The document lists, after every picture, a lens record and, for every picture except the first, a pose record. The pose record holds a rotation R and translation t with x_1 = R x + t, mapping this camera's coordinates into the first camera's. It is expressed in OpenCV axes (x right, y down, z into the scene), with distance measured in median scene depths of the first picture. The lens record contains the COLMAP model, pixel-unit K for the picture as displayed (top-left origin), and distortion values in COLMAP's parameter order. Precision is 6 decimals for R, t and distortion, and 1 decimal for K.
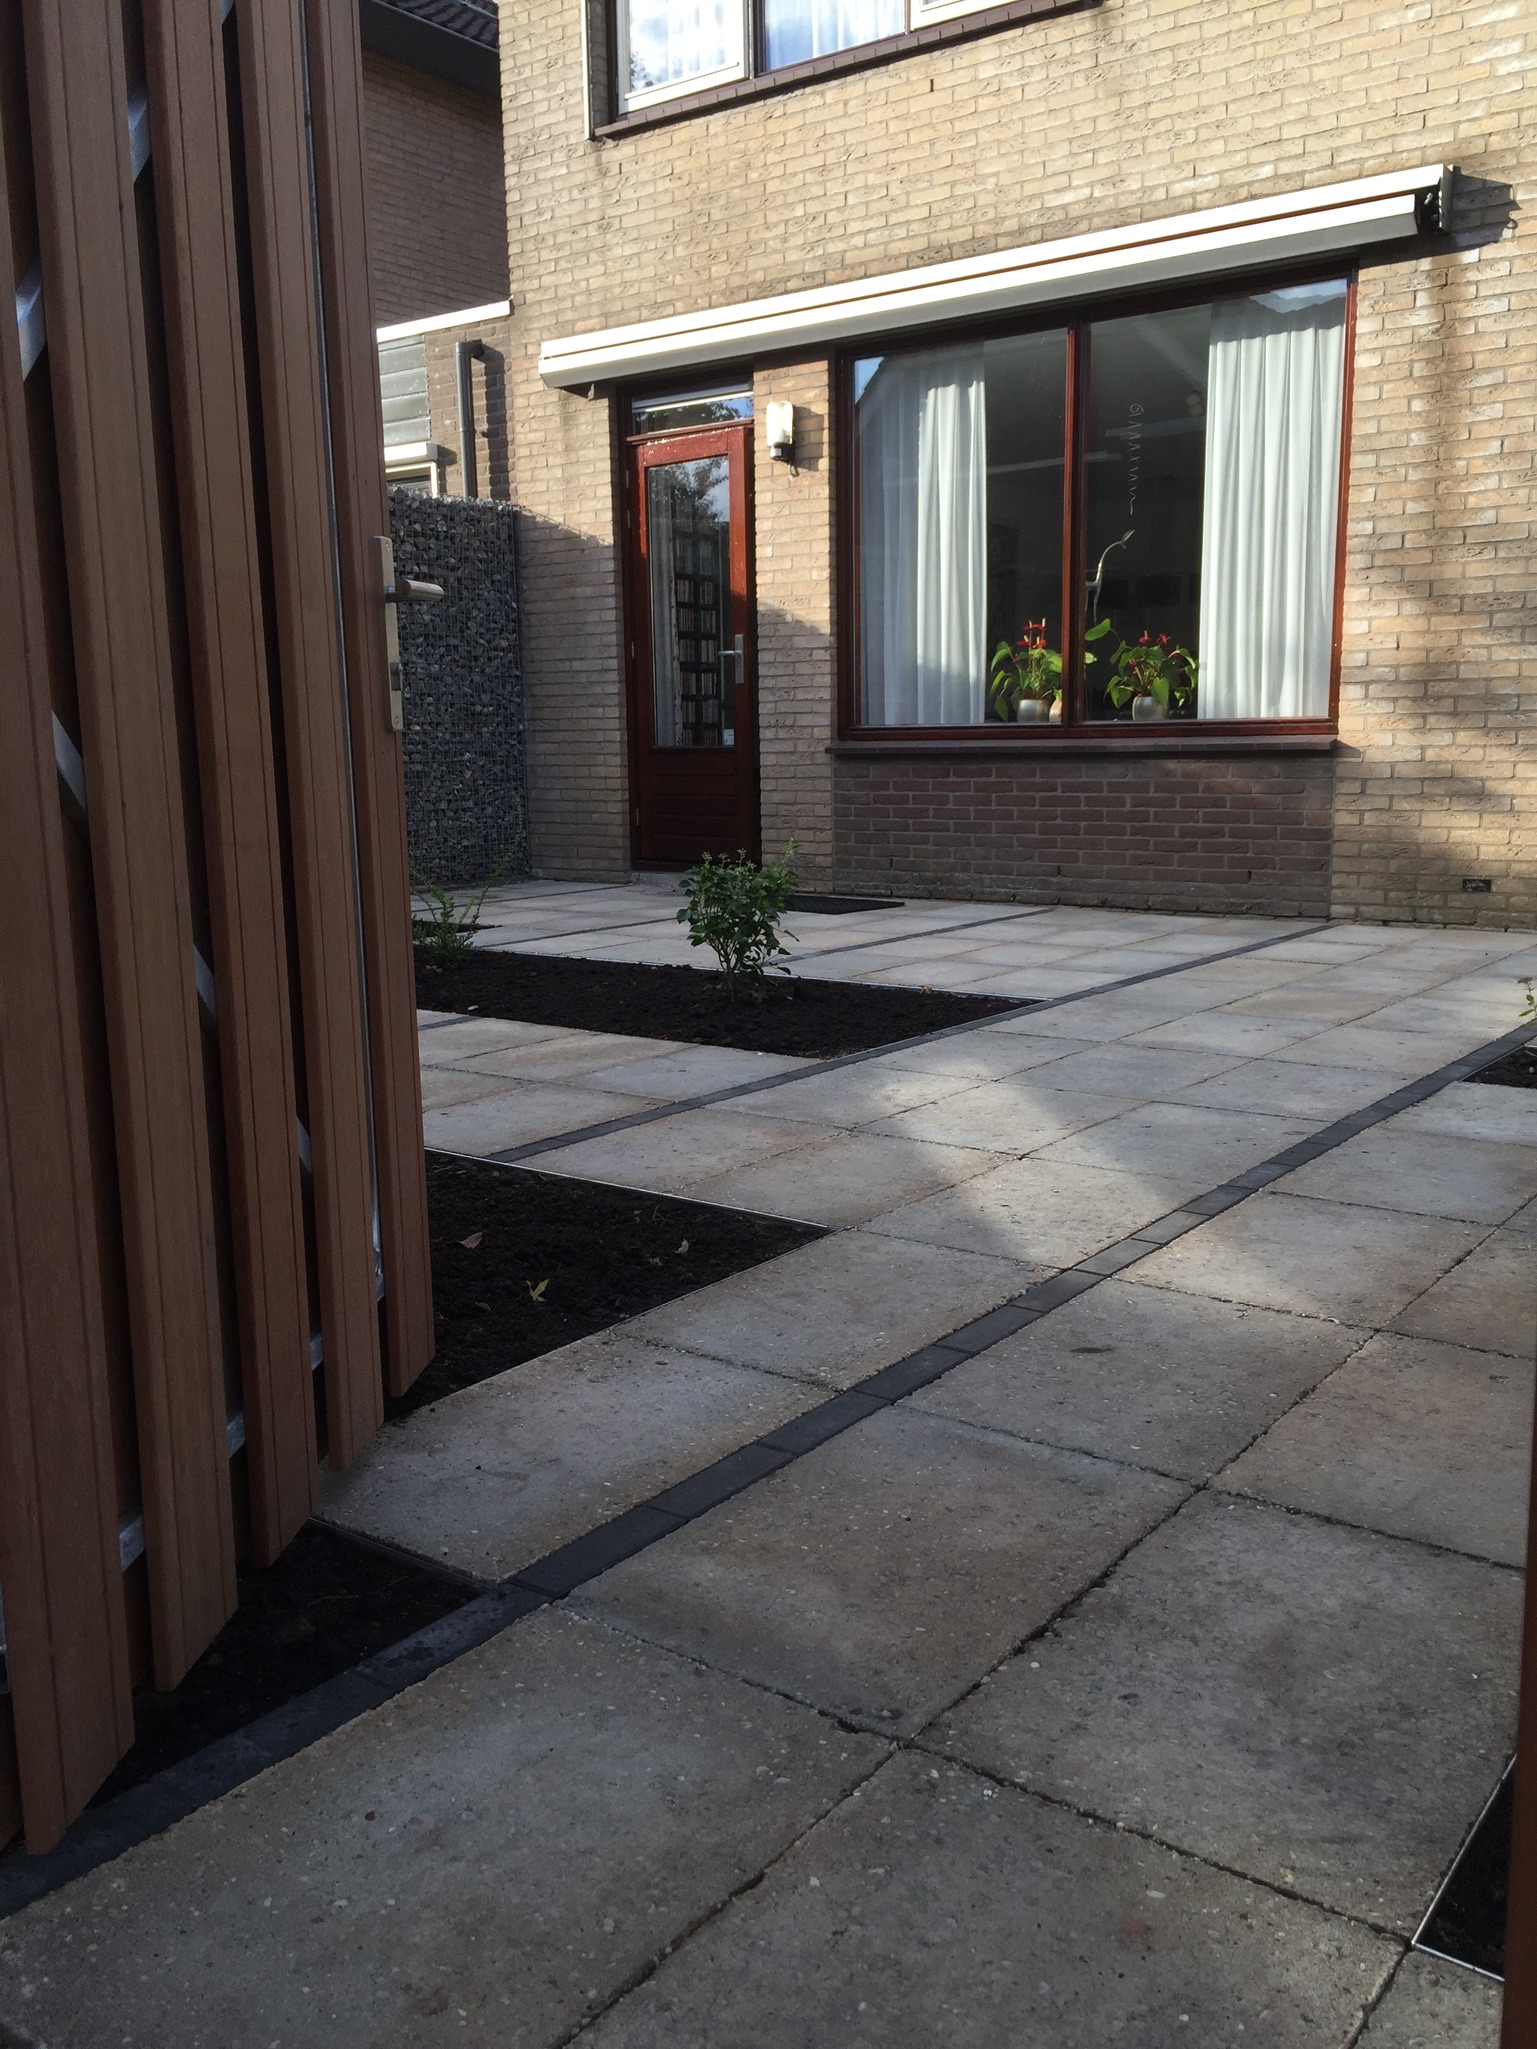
lens RADIAL K [[1742.8, 0, 775.0], [0, 1742.8, 1029.3], [0, 0, 1]] dist [0.074660, -0.092187]
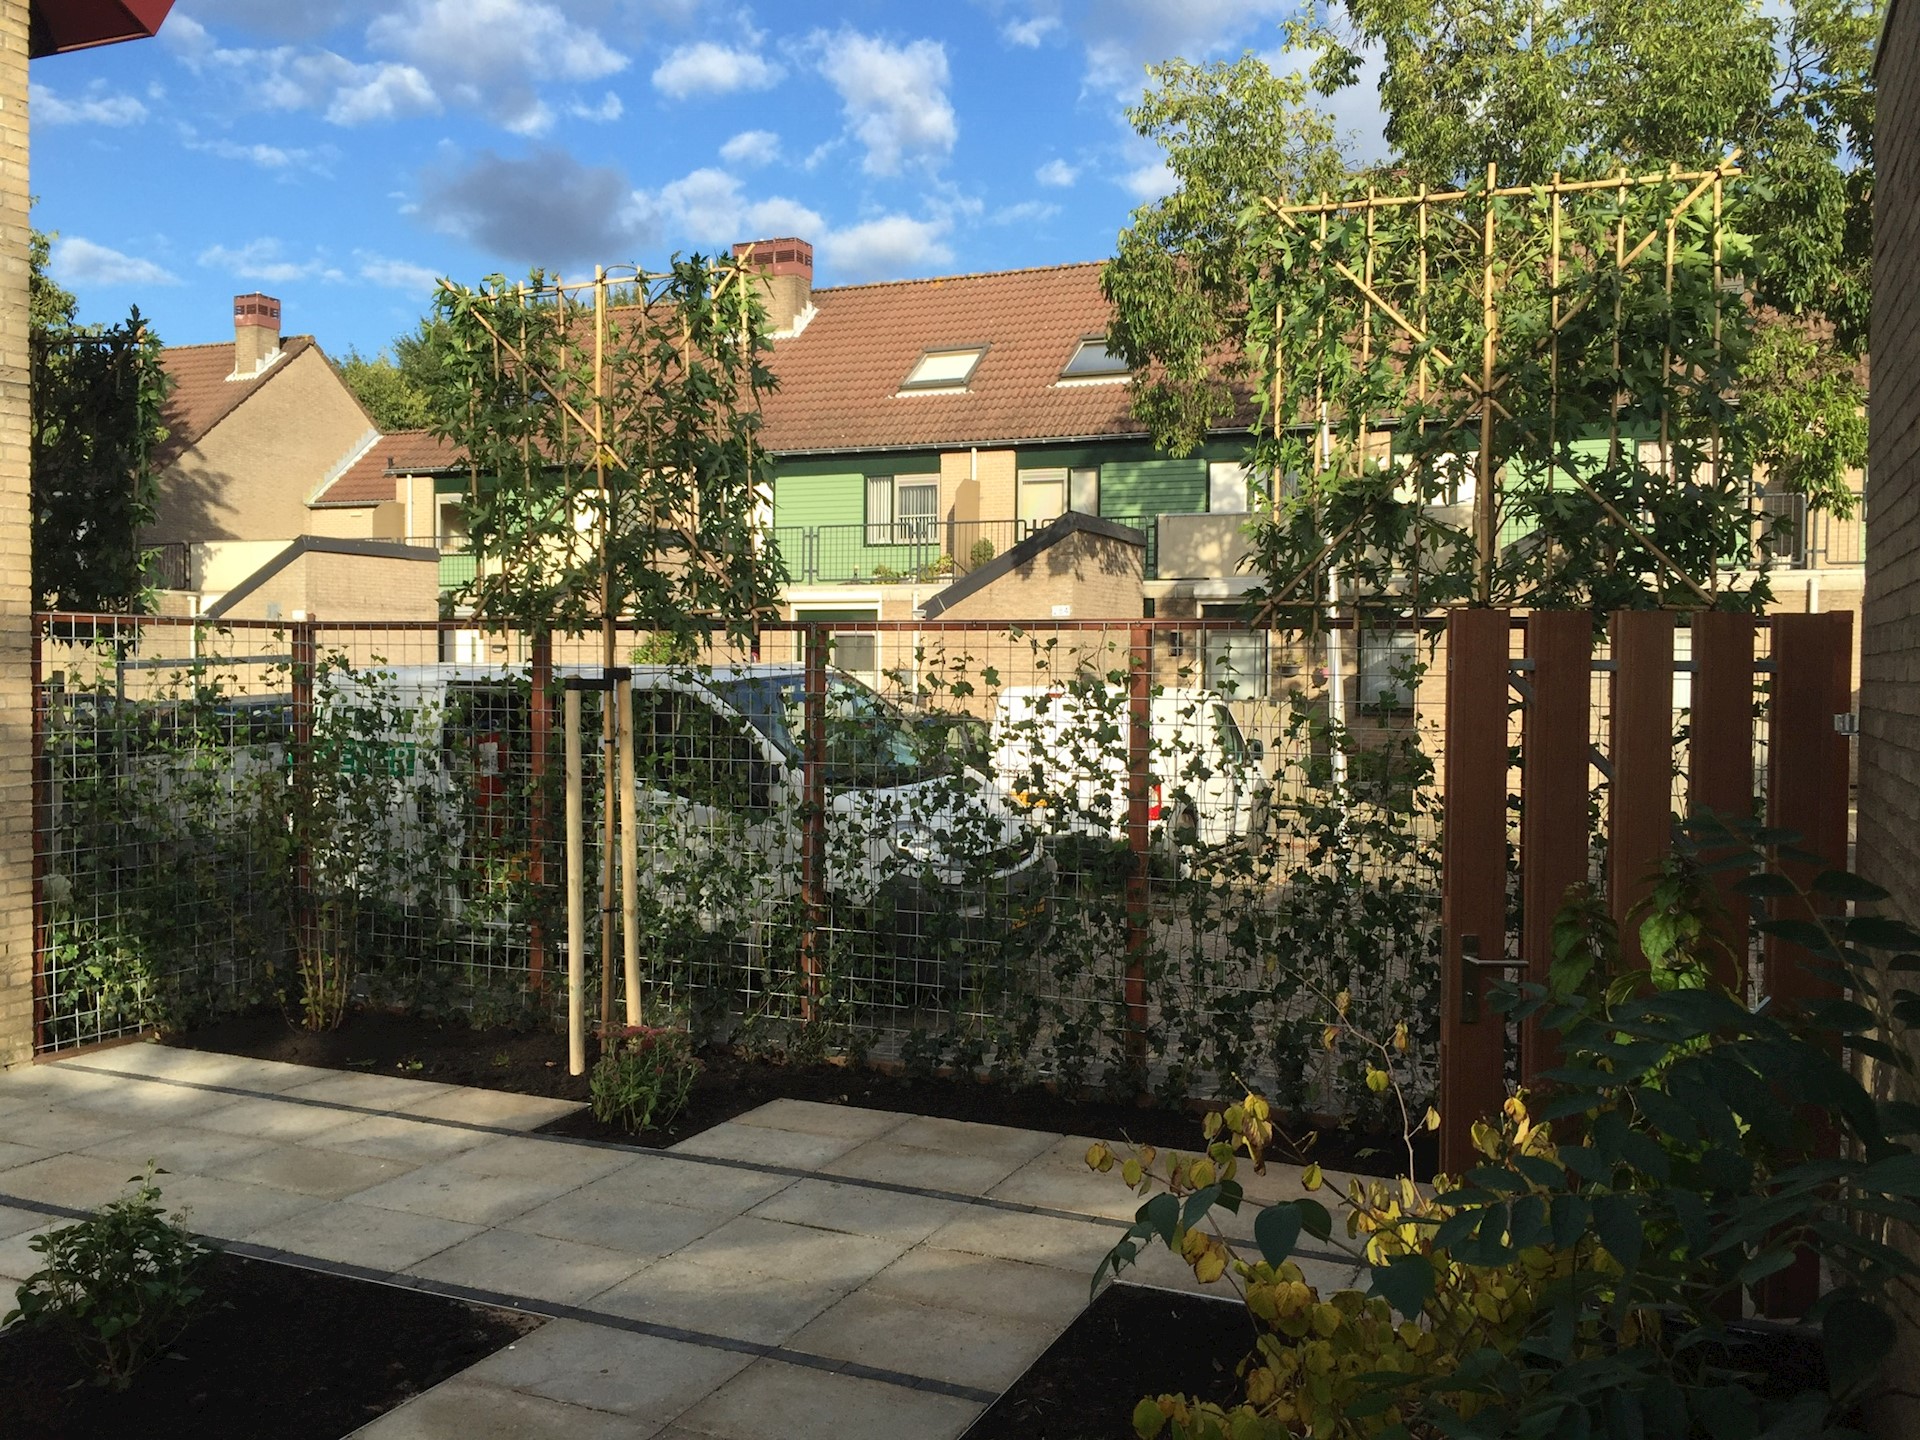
lens RADIAL K [[1633.1, 0, 963.5], [0, 1633.1, 718.2], [0, 0, 1]] dist [0.074660, -0.092187]
pose [[-0.211577, -0.016911, 0.977215, -0.517515], [0.155534, 0.986526, 0.050747, -0.183752], [-0.964906, 0.162727, -0.206096, 0.477606]]
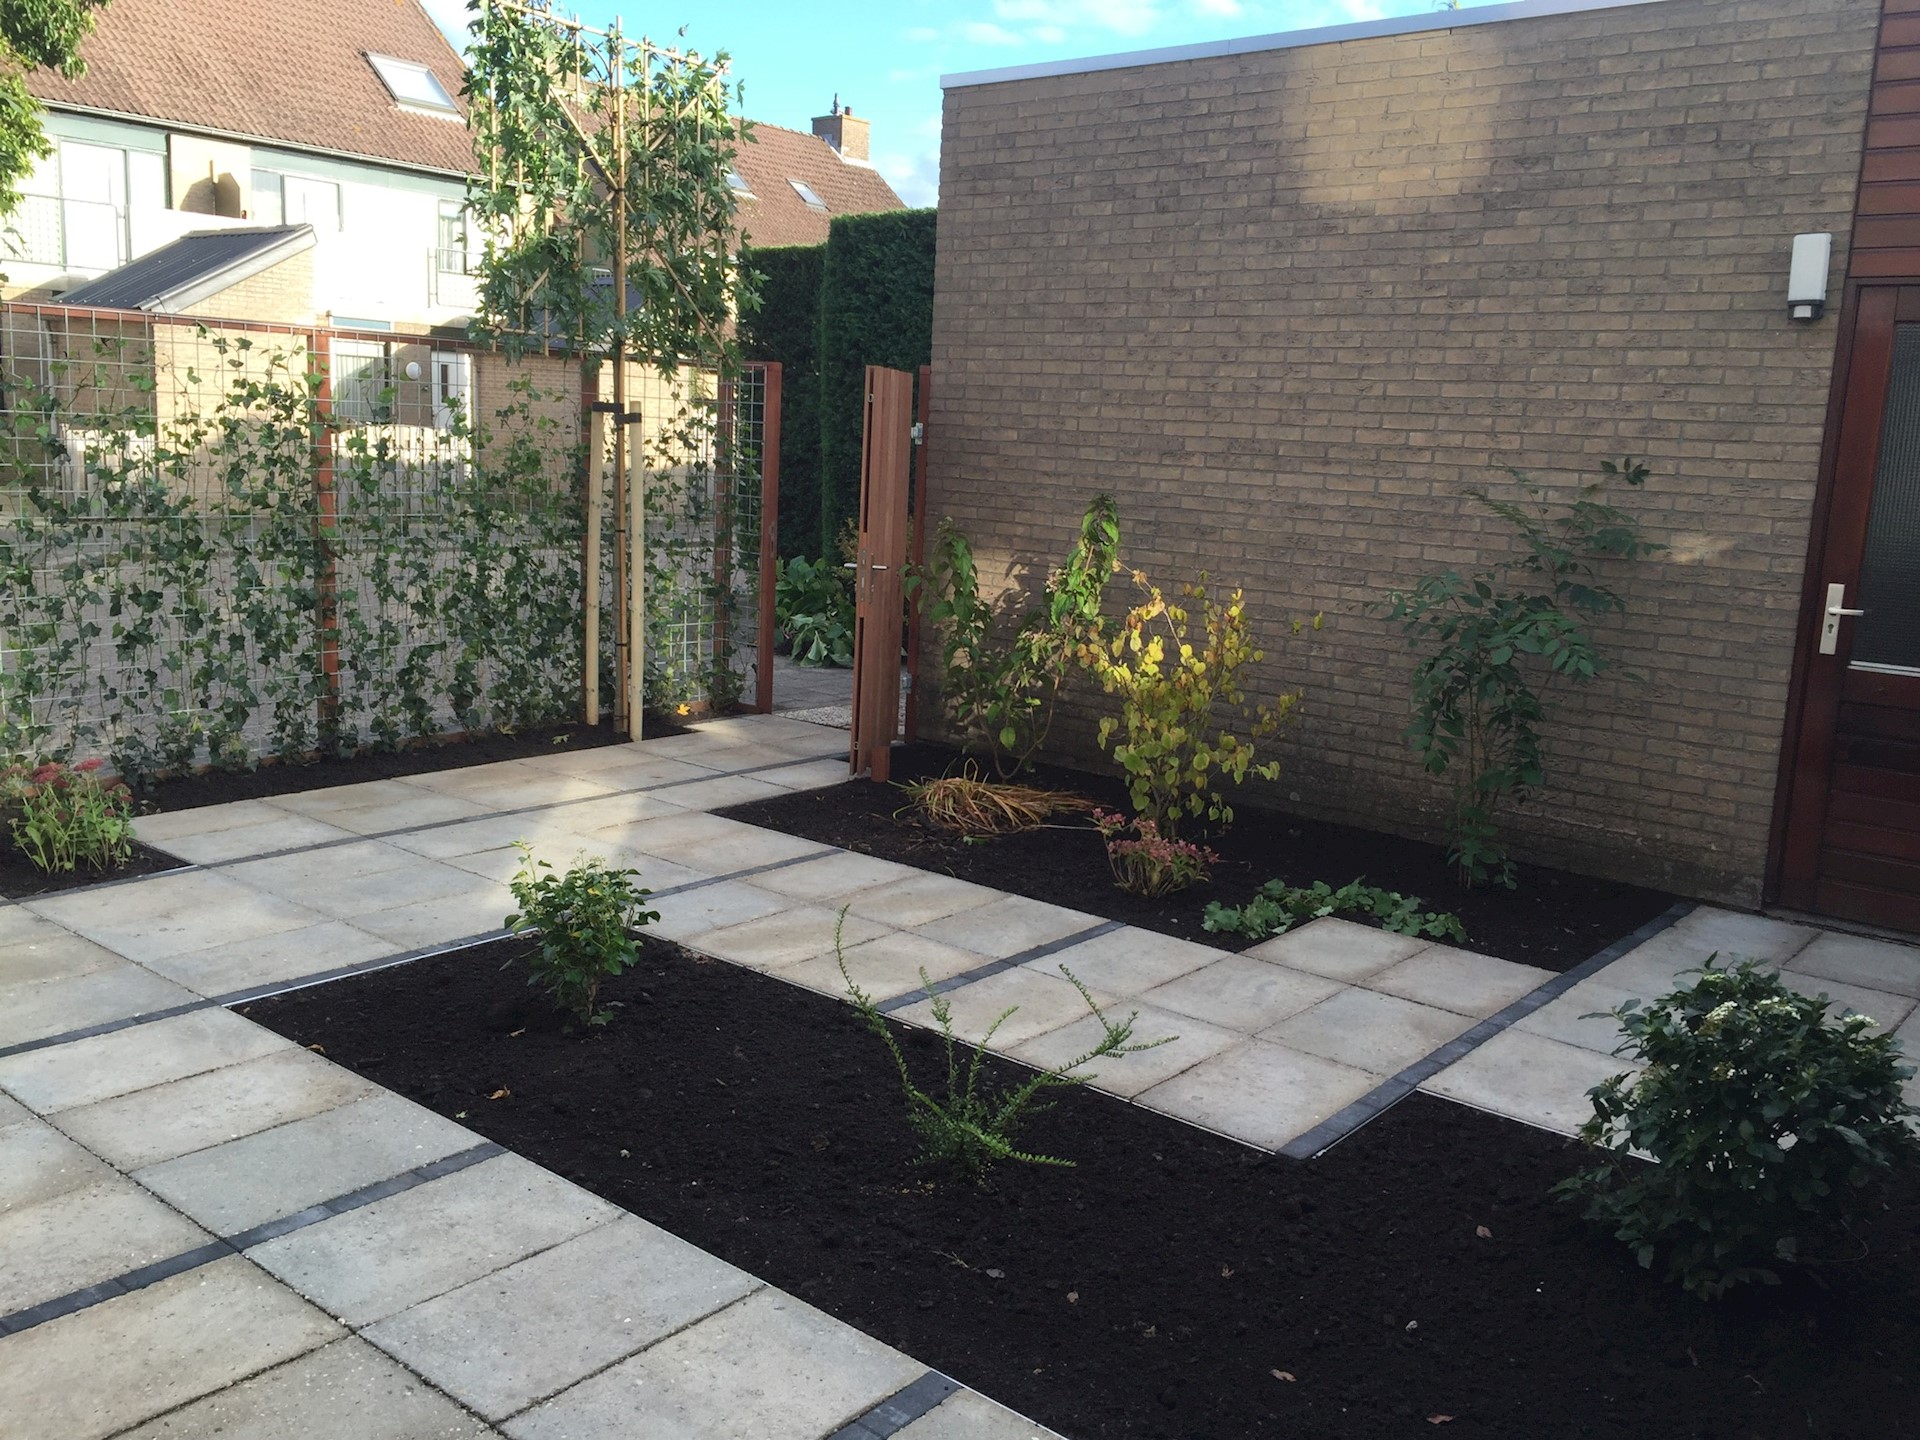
lens RADIAL K [[1633.1, 0, 961.1], [0, 1633.1, 724.7], [0, 0, 1]] dist [0.074660, -0.092187]
pose [[-0.997774, -0.042650, 0.051260, -0.157133], [-0.022887, 0.941048, 0.337497, -0.282811], [-0.062632, 0.335573, -0.939930, 1.100913]]
